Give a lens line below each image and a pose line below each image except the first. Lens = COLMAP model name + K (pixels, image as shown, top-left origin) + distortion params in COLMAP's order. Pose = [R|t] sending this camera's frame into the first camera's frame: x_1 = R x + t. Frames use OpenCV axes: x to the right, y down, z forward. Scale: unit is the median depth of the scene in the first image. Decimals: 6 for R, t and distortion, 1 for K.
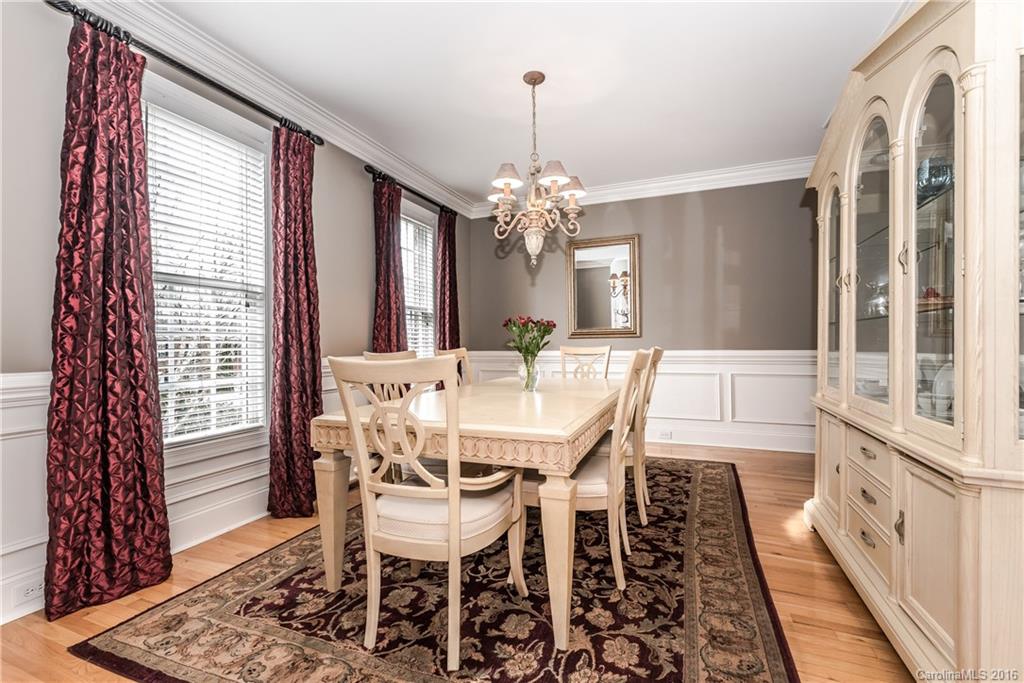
lens RADIAL K [[443.6, 0, 513.8], [0, 443.6, 346.7], [0, 0, 1]] dist [0.002974, -0.001685]
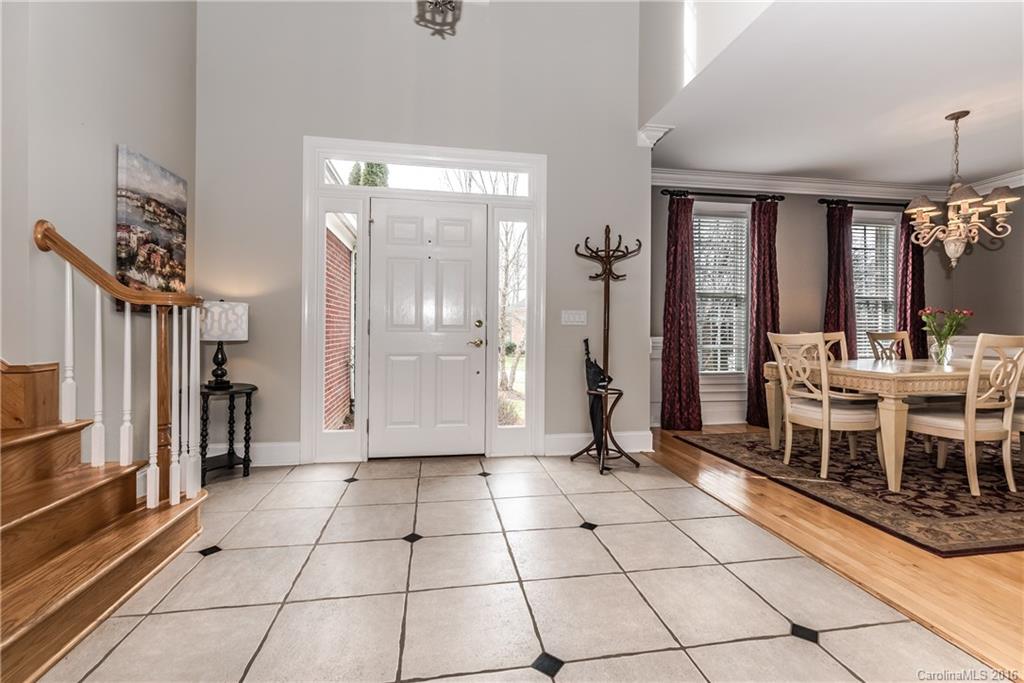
lens RADIAL K [[443.6, 0, 517.3], [0, 443.6, 323.2], [0, 0, 1]] dist [0.002974, -0.001685]
pose [[0.534796, 0.002106, -0.844978, 0.446574], [-0.013527, 0.999890, -0.006070, 0.002741], [0.844873, 0.014676, 0.534766, -0.714870]]
